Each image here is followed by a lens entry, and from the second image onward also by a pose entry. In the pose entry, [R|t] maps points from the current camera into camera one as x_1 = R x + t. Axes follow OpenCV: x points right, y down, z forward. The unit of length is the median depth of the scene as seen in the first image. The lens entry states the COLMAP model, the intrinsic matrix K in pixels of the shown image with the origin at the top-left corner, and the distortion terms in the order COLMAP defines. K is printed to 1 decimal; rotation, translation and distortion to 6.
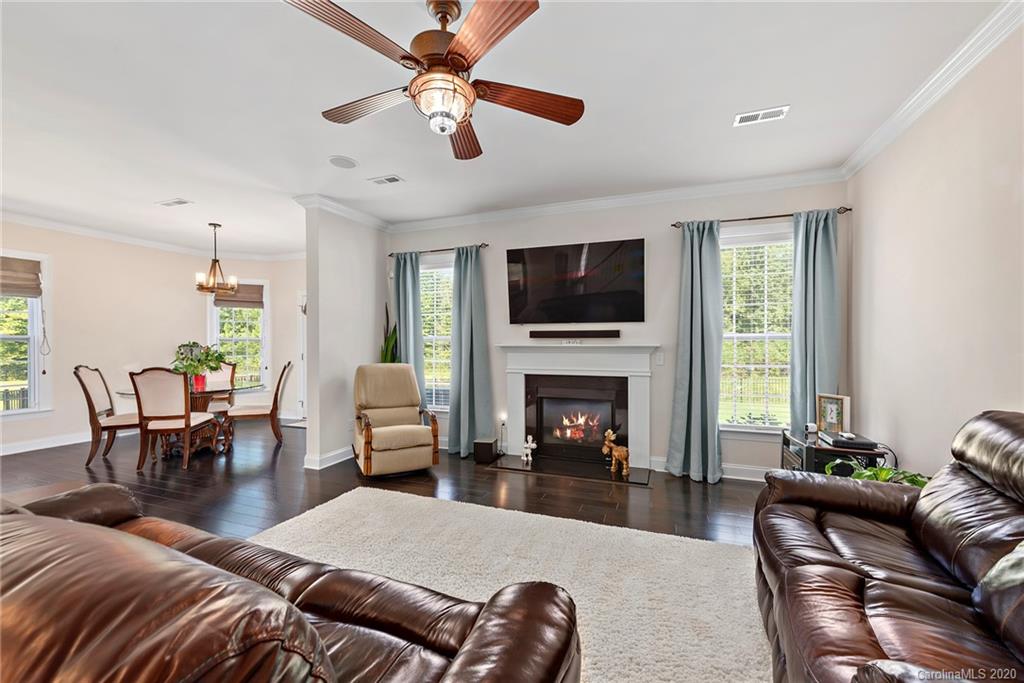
lens RADIAL K [[401.6, 0, 518.7], [0, 401.6, 342.0], [0, 0, 1]] dist [0.018535, -0.010828]
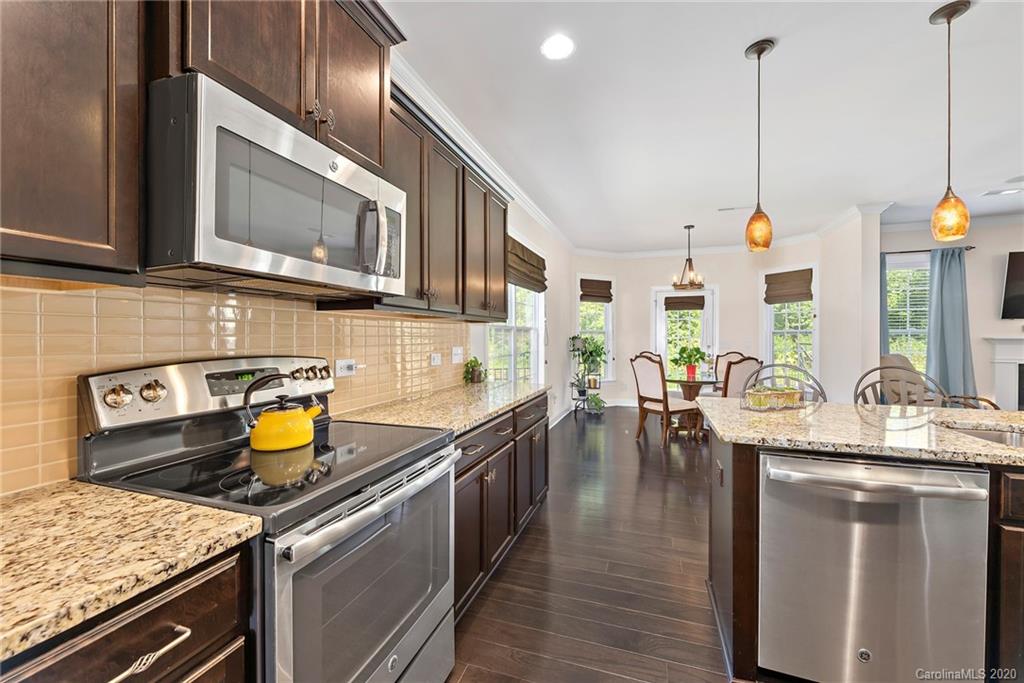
lens RADIAL K [[404.0, 0, 515.5], [0, 404.0, 332.9], [0, 0, 1]] dist [0.000131, -0.000101]
pose [[0.999870, 0.002636, 0.015923, -1.237366], [-0.002507, 0.999964, -0.008131, 0.006685], [-0.015944, 0.008090, 0.999840, -0.082914]]
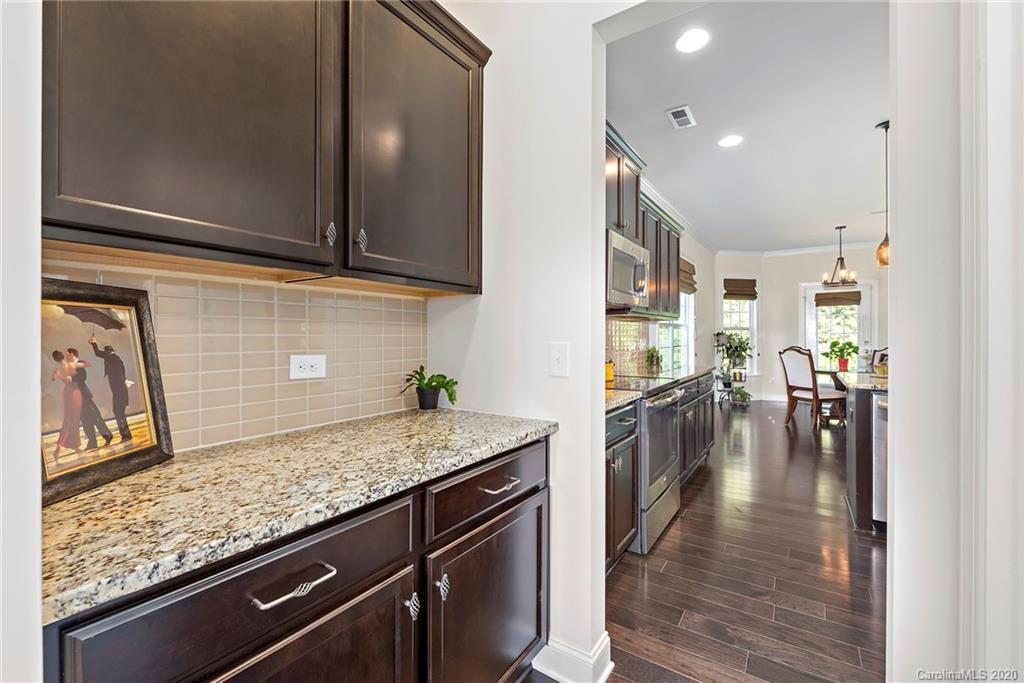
lens RADIAL K [[432.4, 0, 512.3], [0, 432.4, 333.7], [0, 0, 1]] dist [0.000834, 0.000210]
pose [[0.969742, -0.003119, -0.244112, -1.358238], [0.001904, 0.999985, -0.005212, 0.017218], [0.244124, 0.004589, 0.969733, -0.421586]]
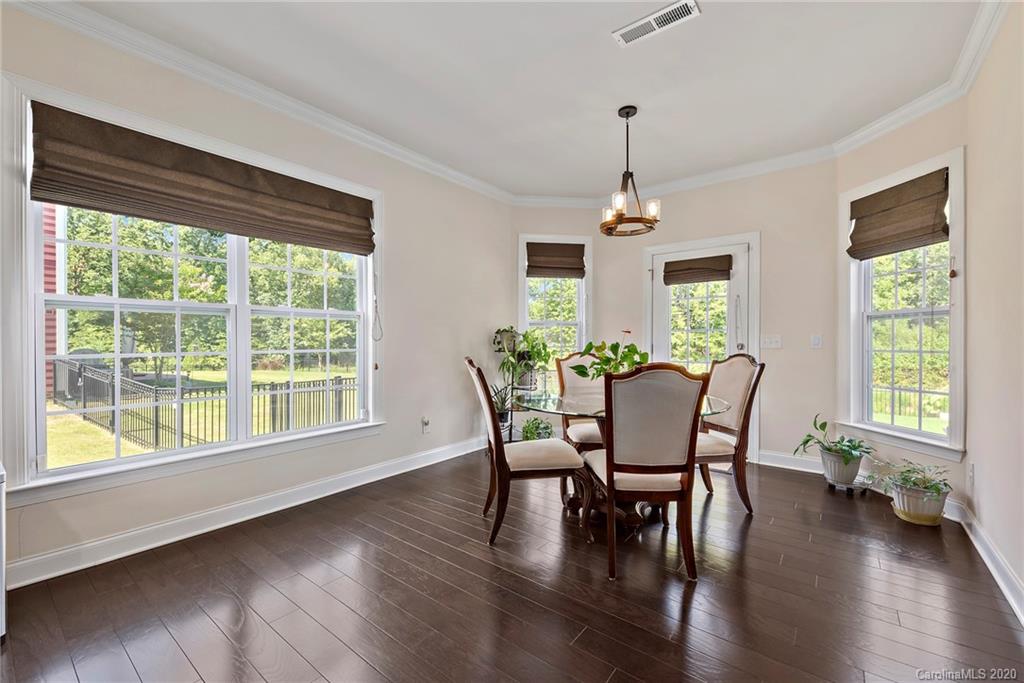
lens RADIAL K [[424.2, 0, 513.5], [0, 424.2, 341.1], [0, 0, 1]] dist [0.000562, 0.000095]
pose [[0.949418, 0.003070, -0.314000, -0.714900], [-0.003197, 0.999995, 0.000111, 0.031698], [0.313999, 0.000899, 0.949423, 0.389252]]
